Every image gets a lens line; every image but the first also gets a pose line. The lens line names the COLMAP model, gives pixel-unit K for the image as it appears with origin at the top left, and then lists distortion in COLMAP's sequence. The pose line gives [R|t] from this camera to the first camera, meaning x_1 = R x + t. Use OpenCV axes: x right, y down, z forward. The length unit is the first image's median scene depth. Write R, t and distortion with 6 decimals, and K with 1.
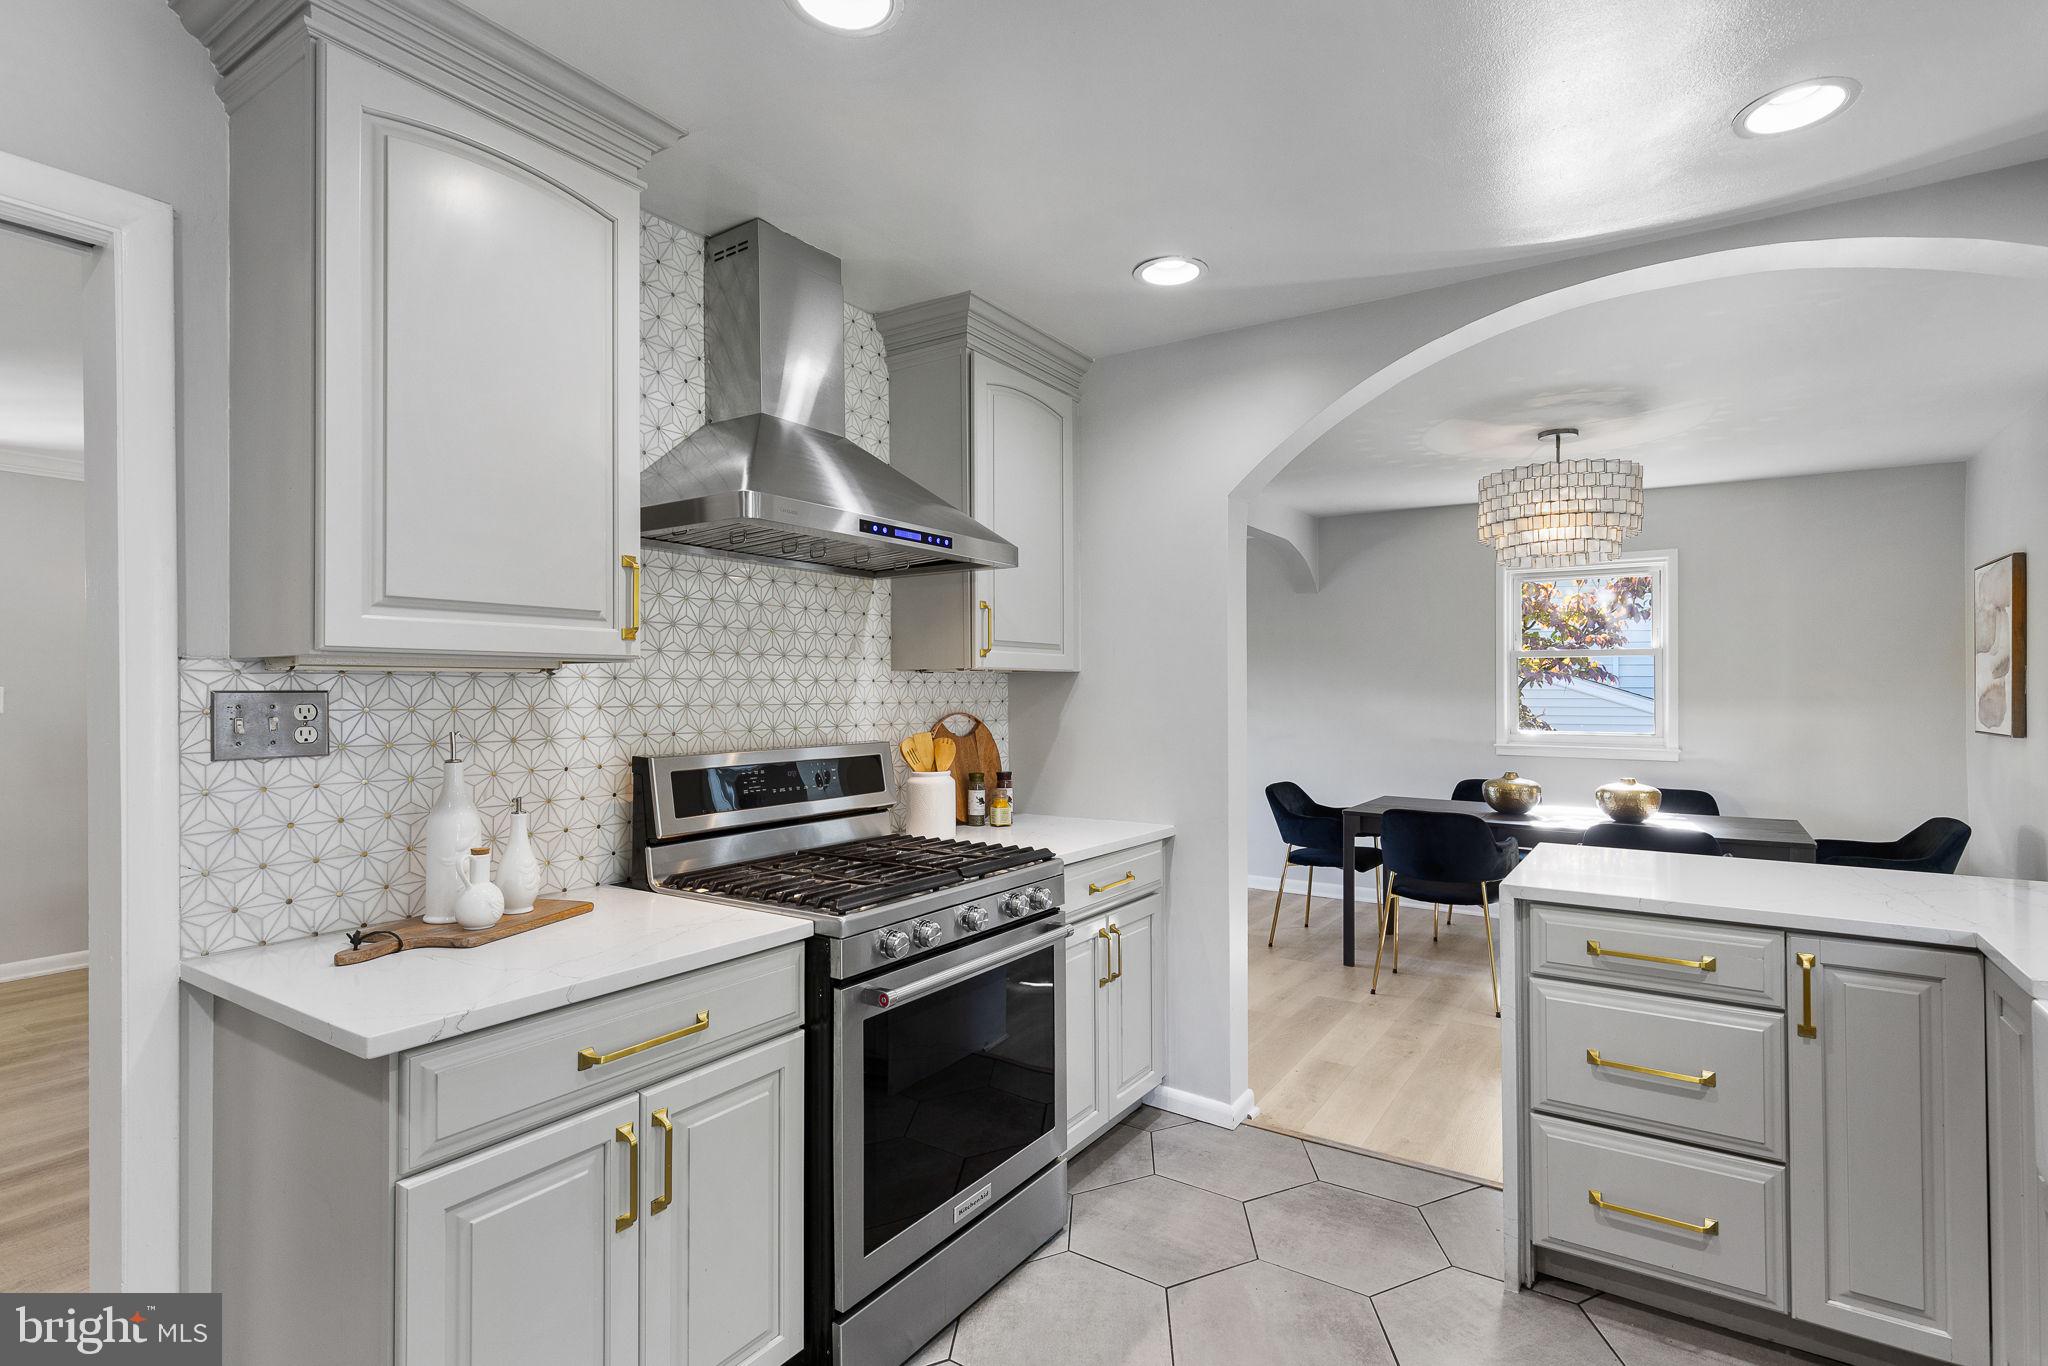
lens RADIAL K [[971.8, 0, 996.9], [0, 971.8, 681.2], [0, 0, 1]] dist [0.015154, -0.002651]
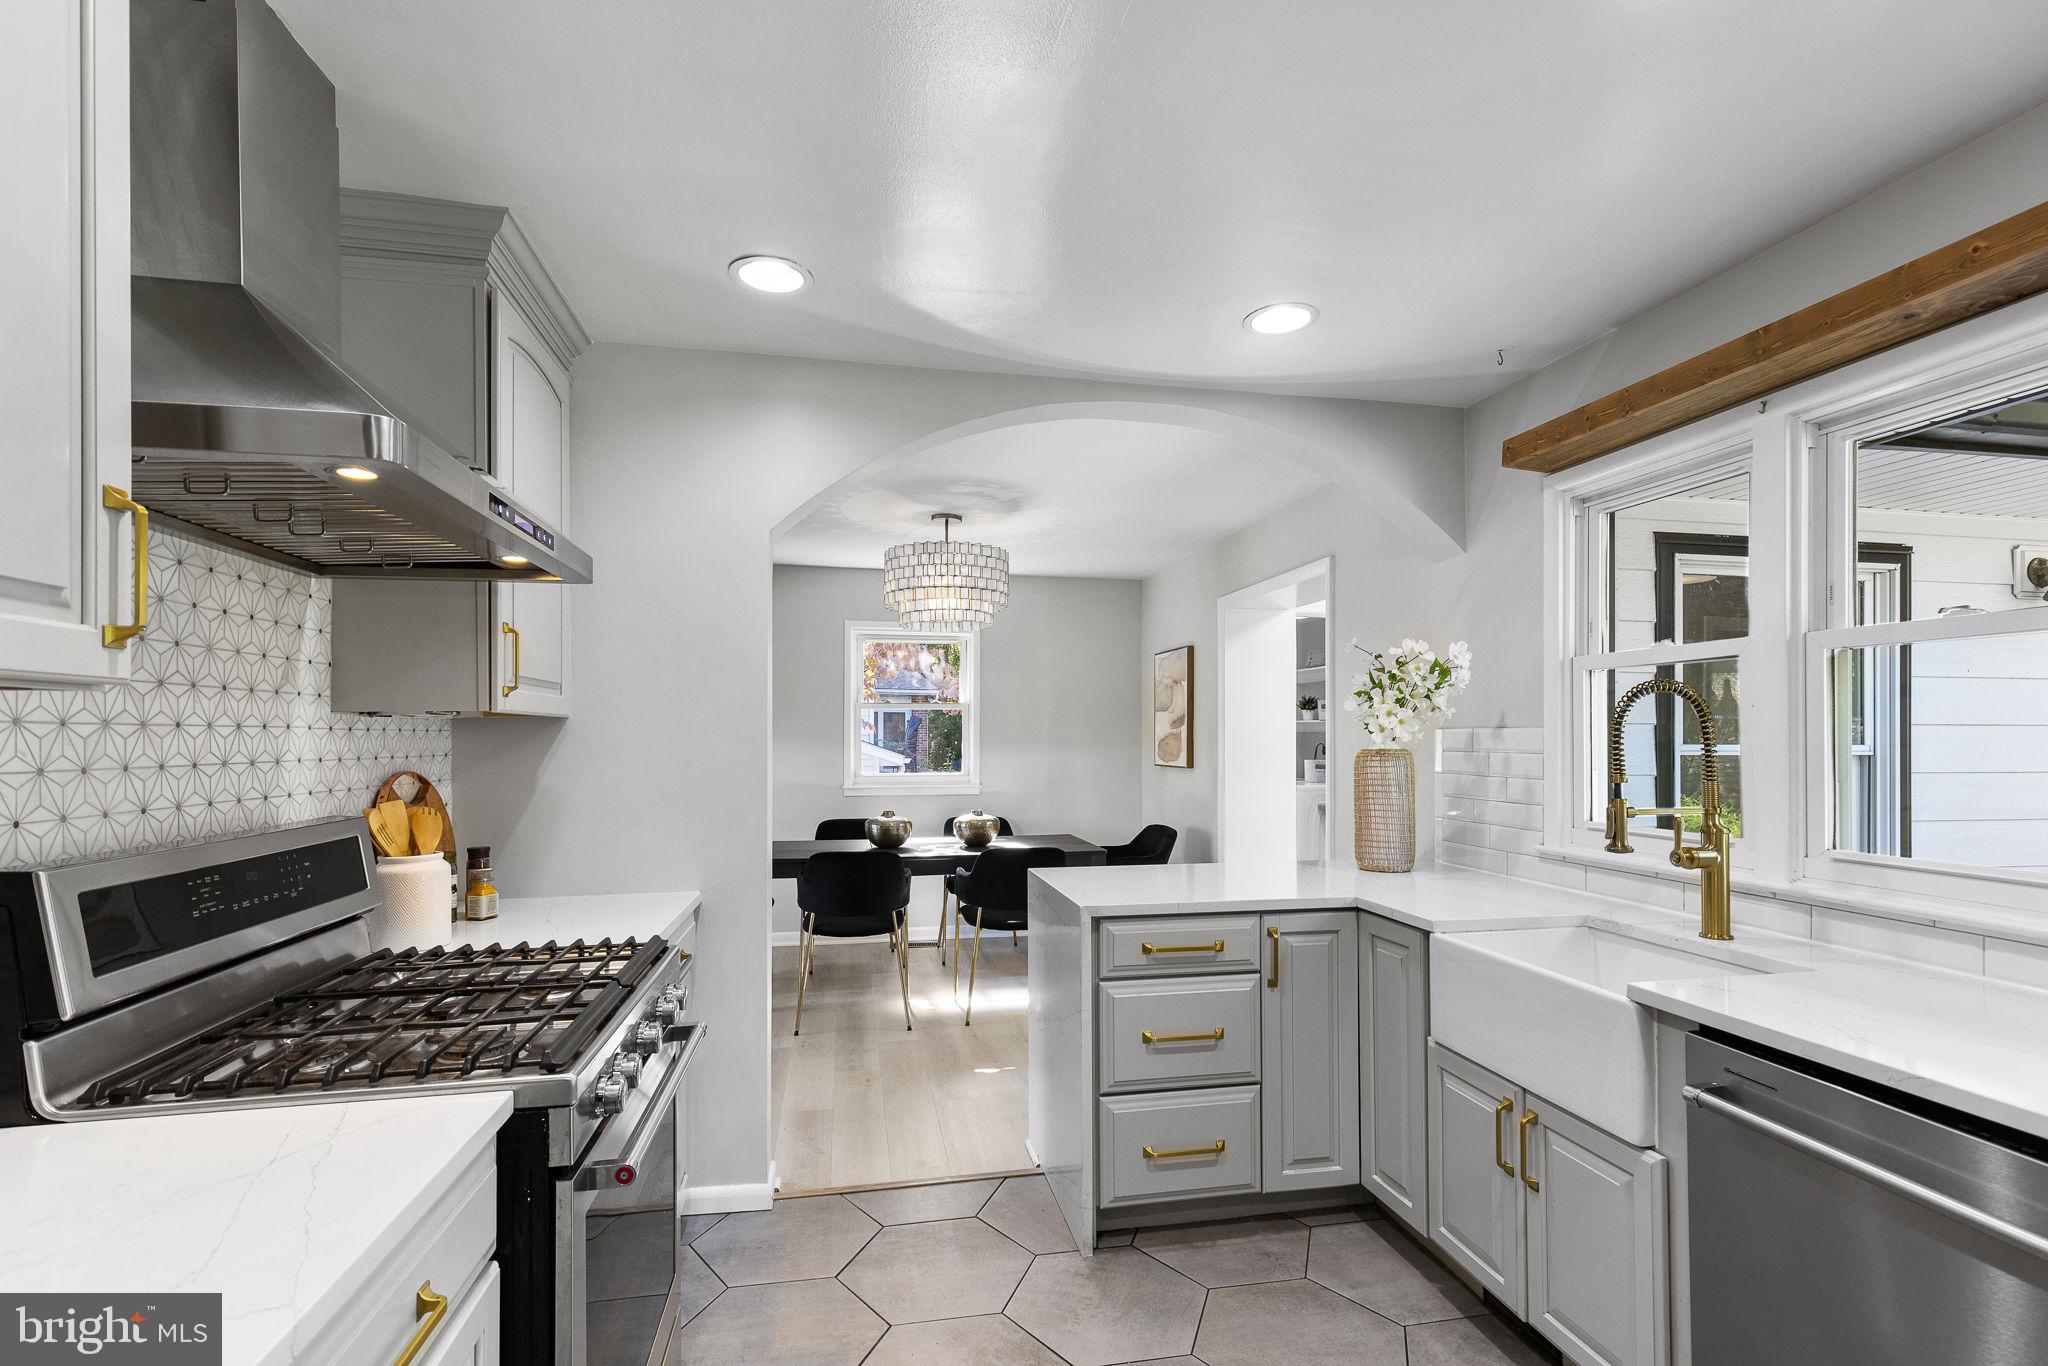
lens RADIAL K [[971.8, 0, 964.8], [0, 971.8, 726.2], [0, 0, 1]] dist [0.015154, -0.002651]
pose [[0.712339, 0.005039, 0.701818, -0.293750], [-0.002866, 0.999987, -0.004272, 0.000463], [-0.701830, 0.001032, 0.712344, 0.209025]]
